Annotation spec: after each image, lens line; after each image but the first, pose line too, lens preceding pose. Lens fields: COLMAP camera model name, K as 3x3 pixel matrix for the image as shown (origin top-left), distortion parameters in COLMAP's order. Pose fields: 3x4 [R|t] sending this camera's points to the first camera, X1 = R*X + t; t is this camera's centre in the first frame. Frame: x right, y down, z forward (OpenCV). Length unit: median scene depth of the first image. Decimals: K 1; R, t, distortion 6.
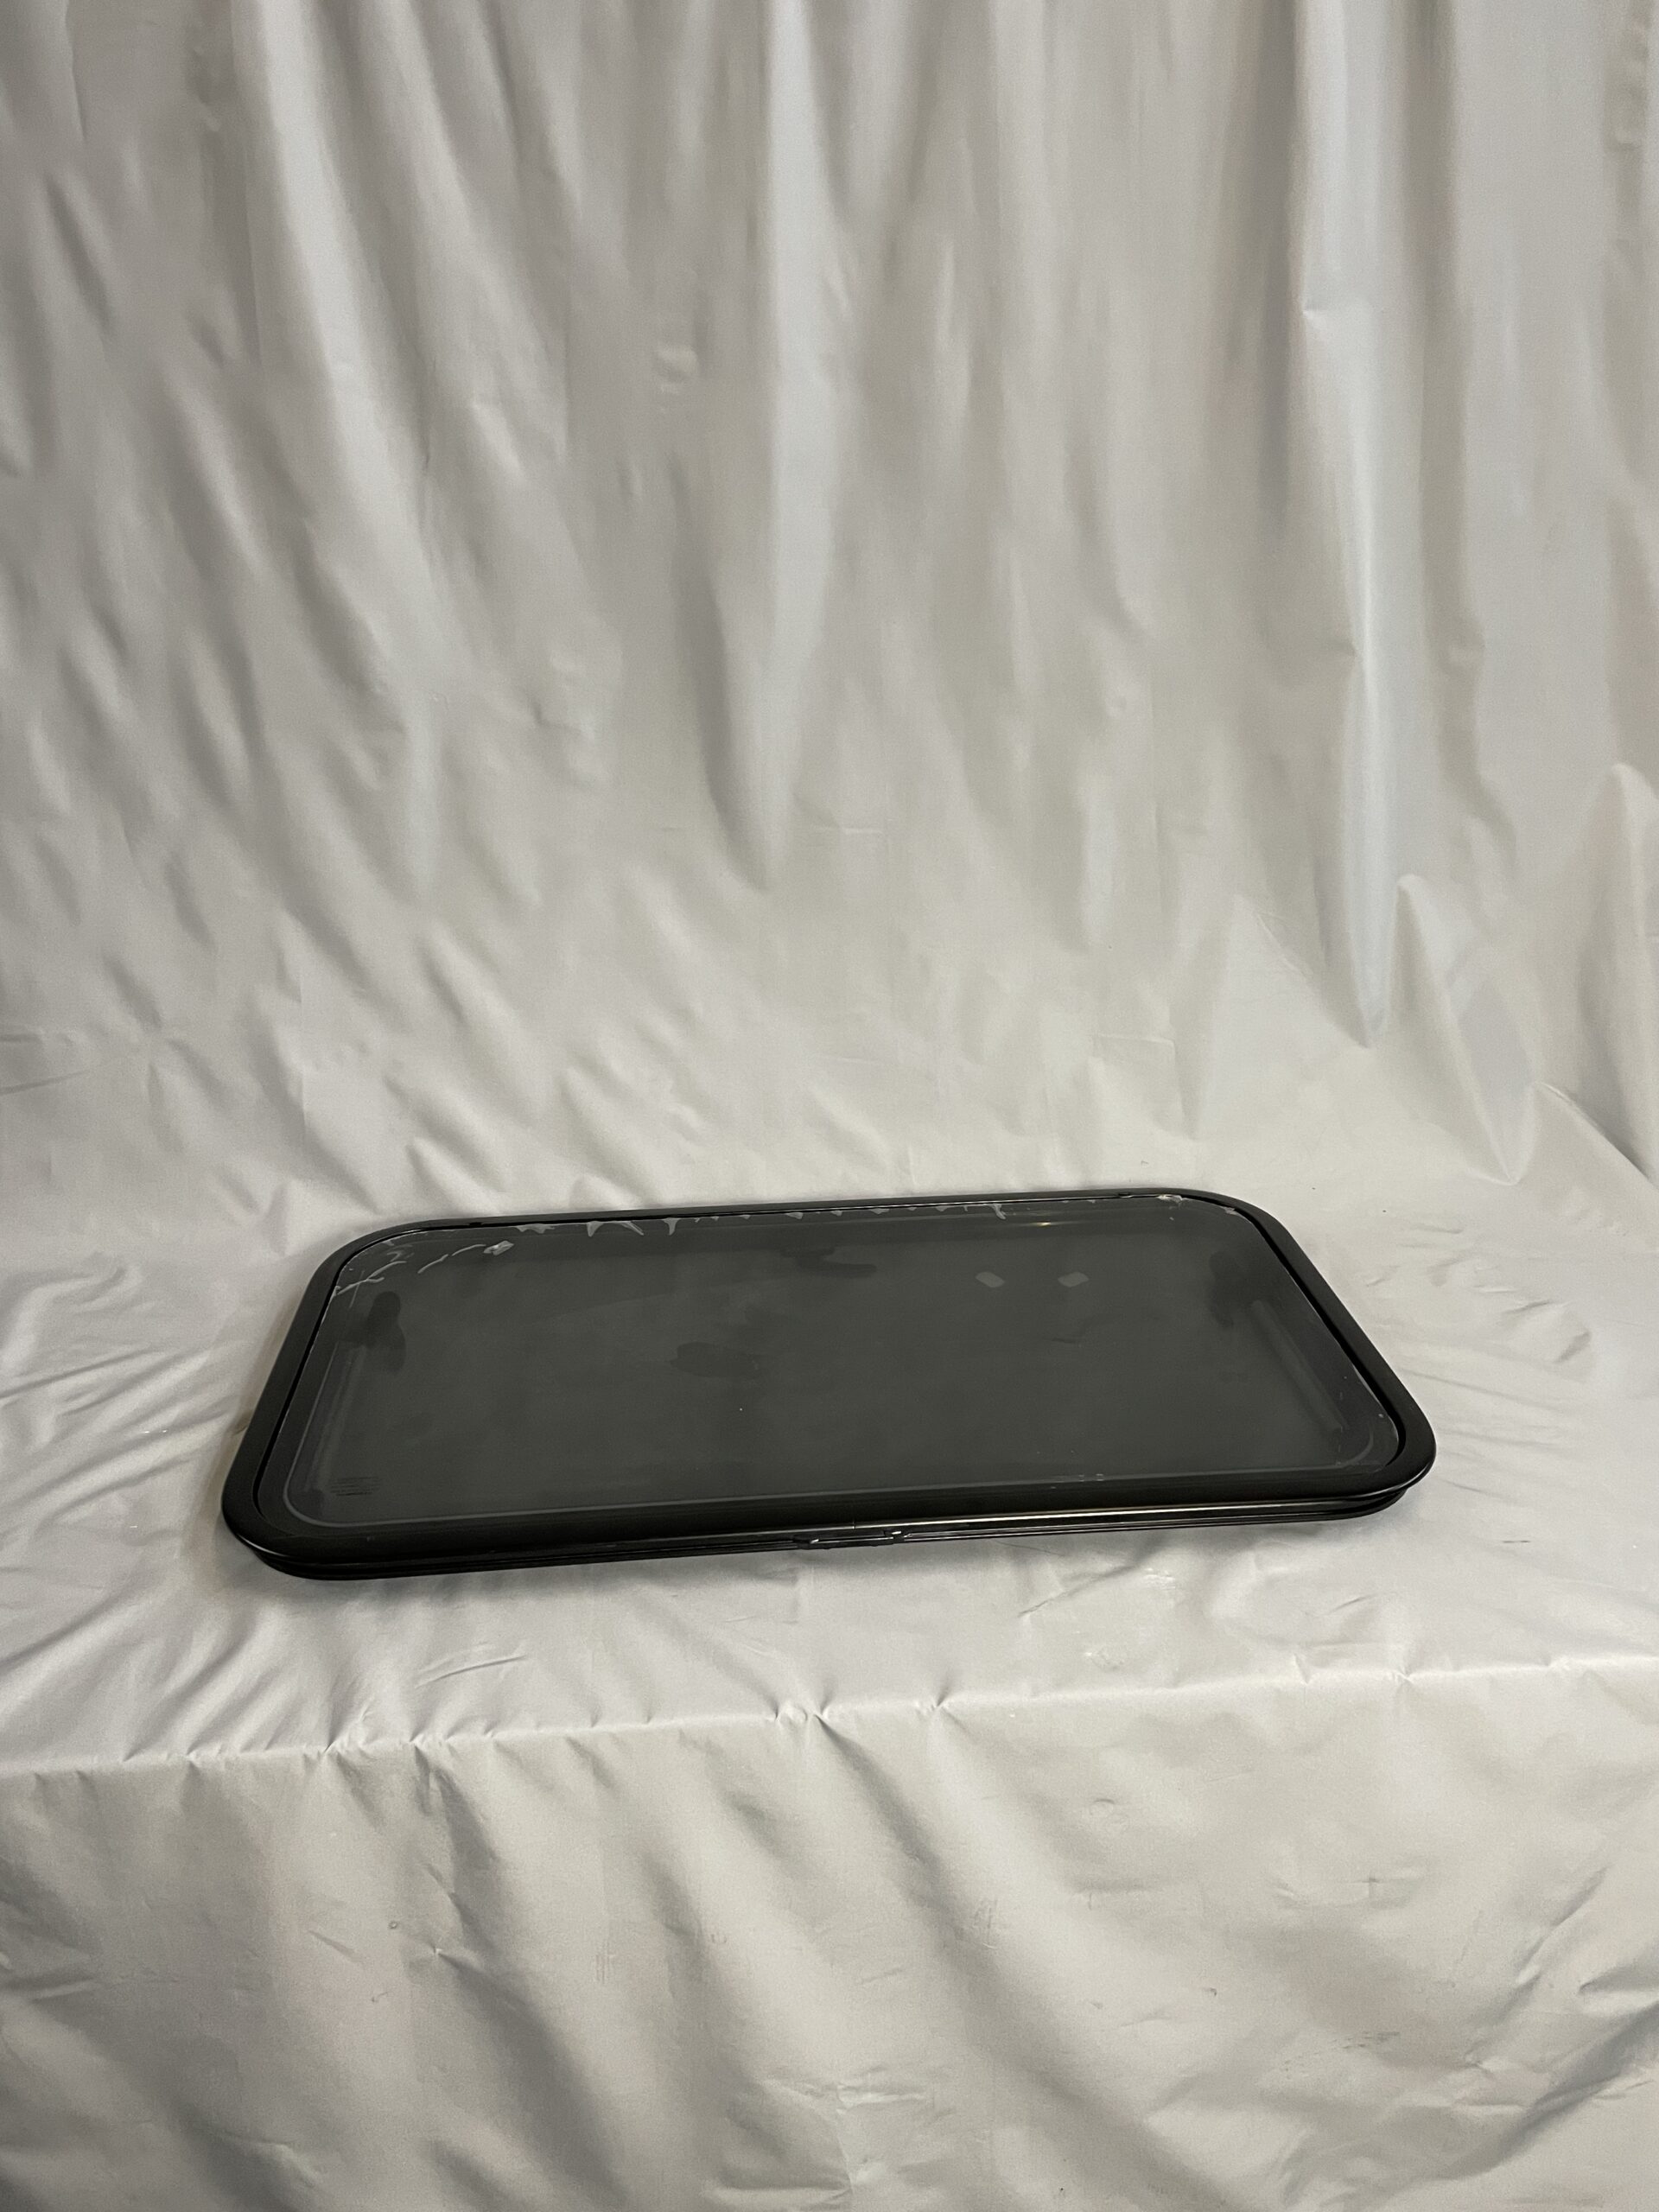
lens RADIAL K [[1674.4, 0, 844.4], [0, 1674.4, 1094.9], [0, 0, 1]] dist [0.009995, -0.026309]
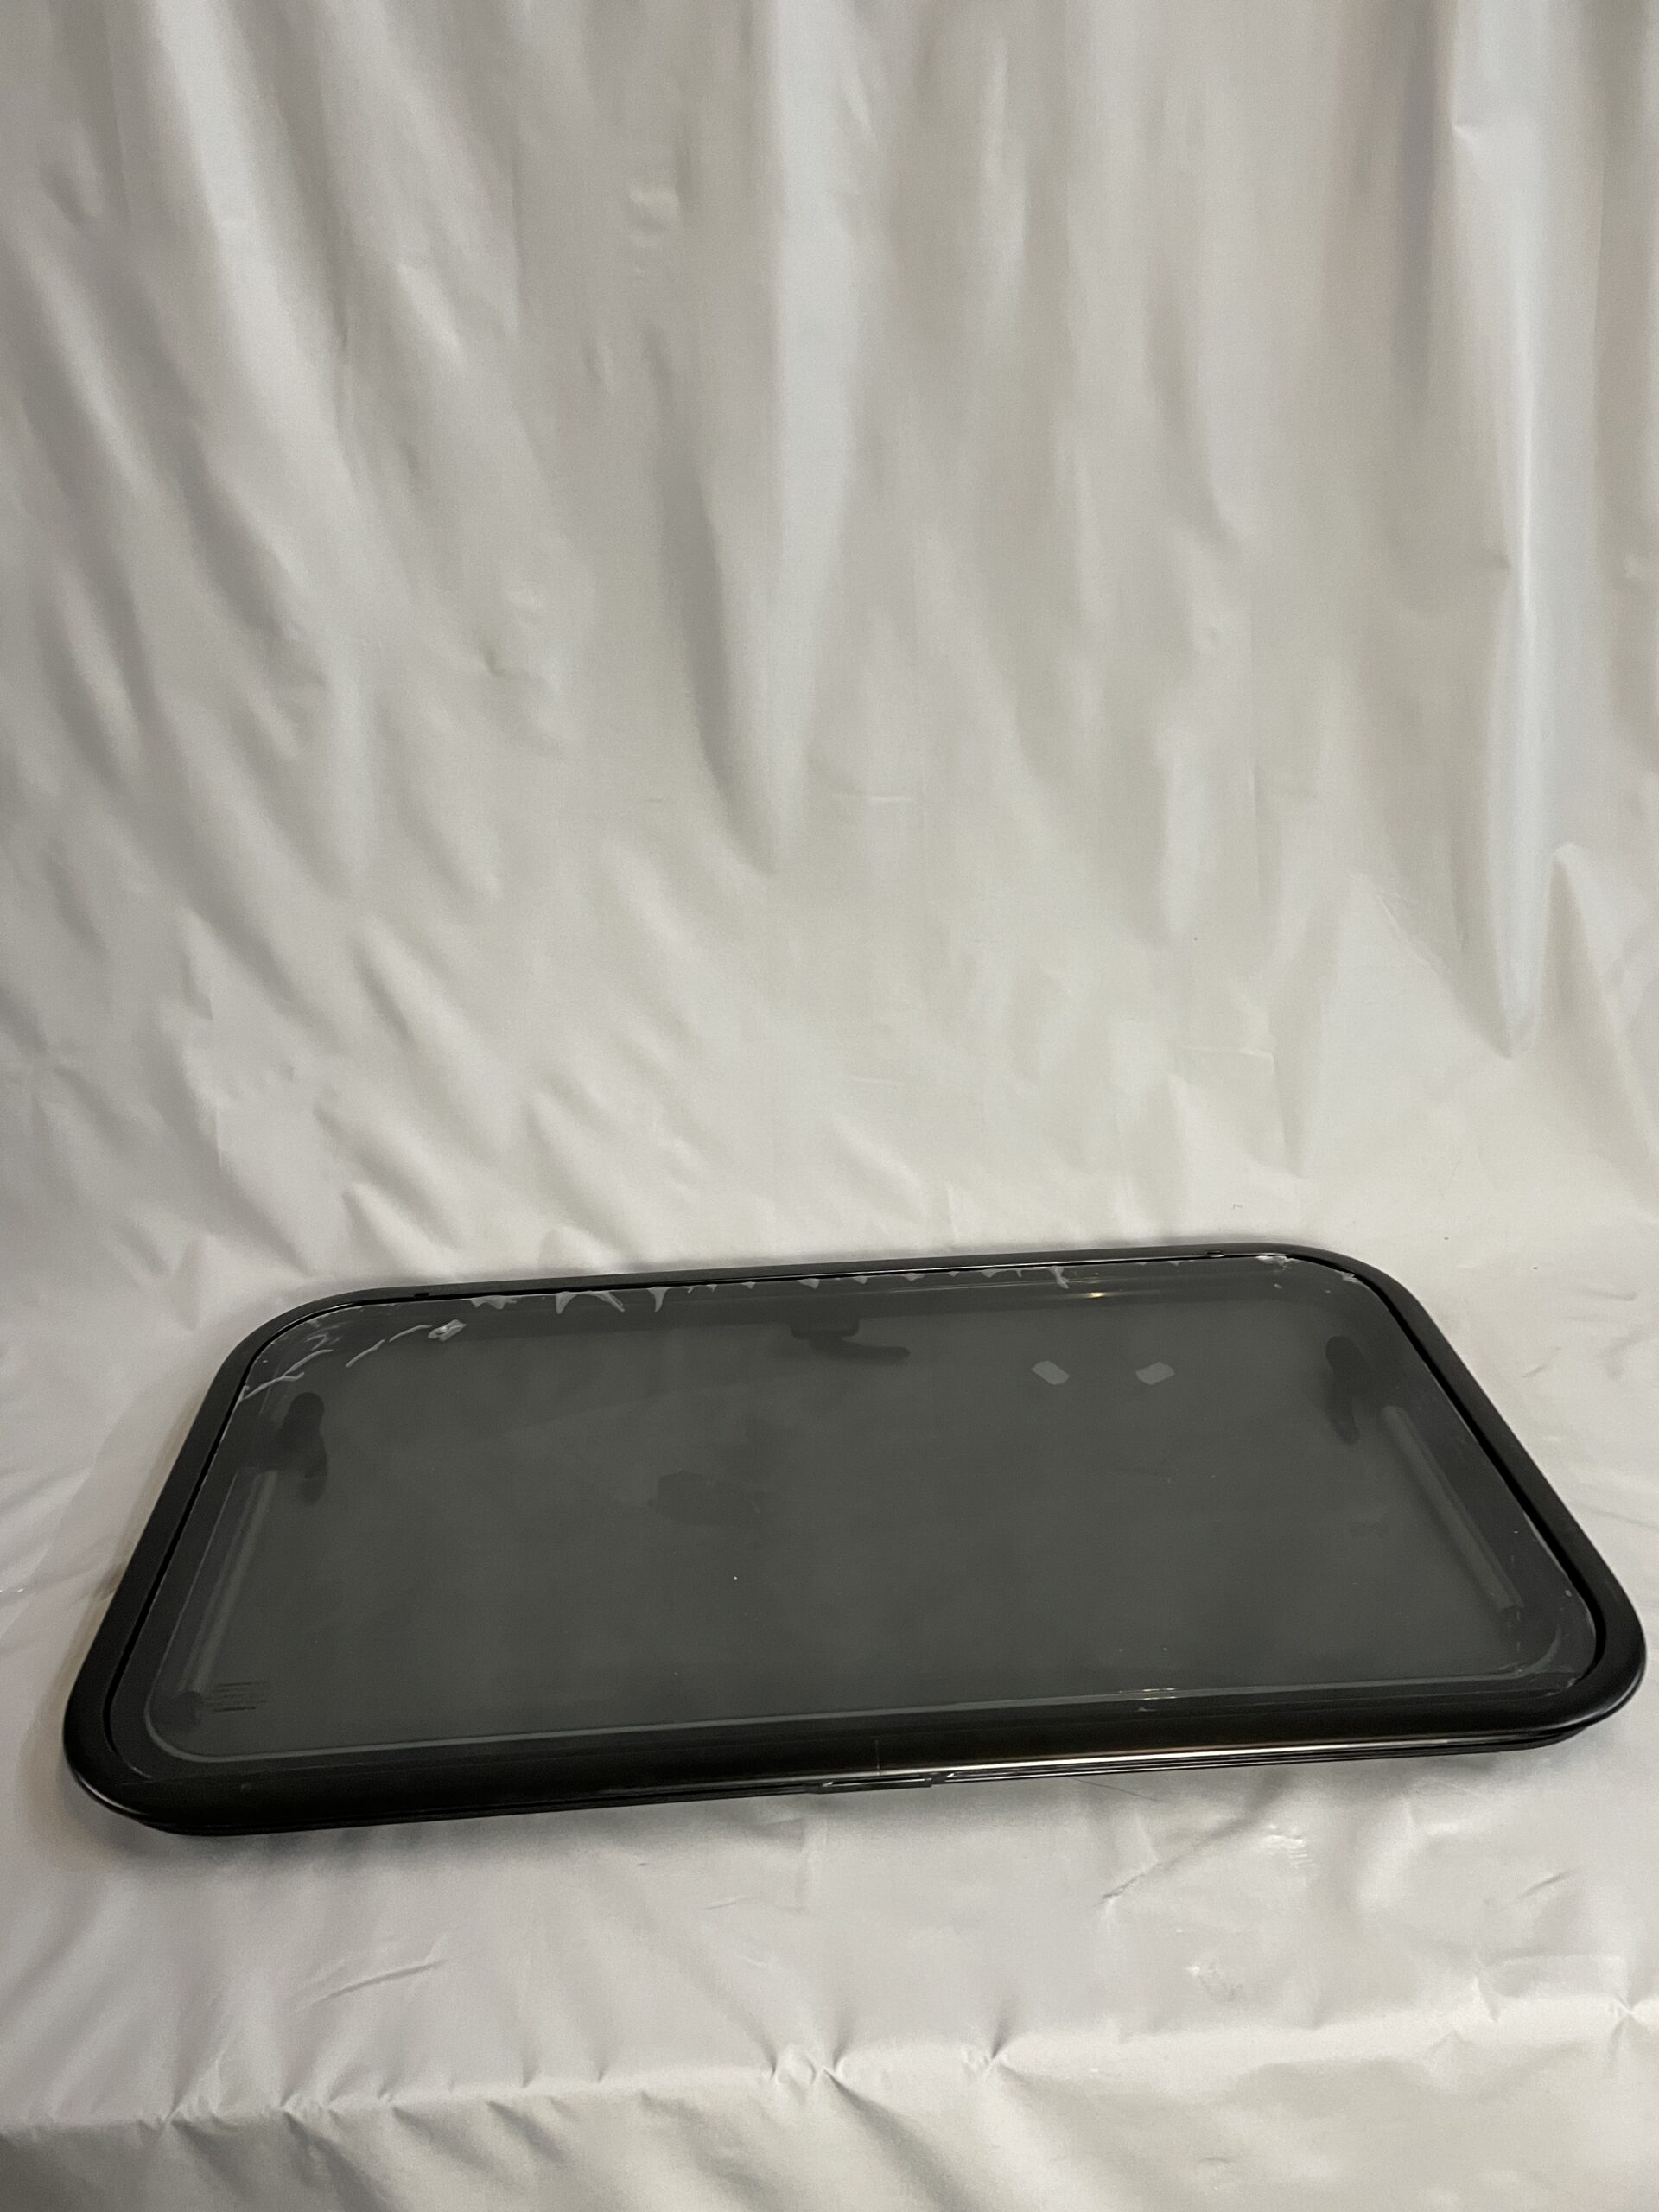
lens RADIAL K [[1674.4, 0, 813.6], [0, 1674.4, 1110.3], [0, 0, 1]] dist [0.009995, -0.026309]
pose [[0.999237, -0.002221, -0.038986, 0.004387], [0.004785, 0.997822, 0.065798, -0.064472], [0.038755, -0.065934, 0.997071, 0.187670]]
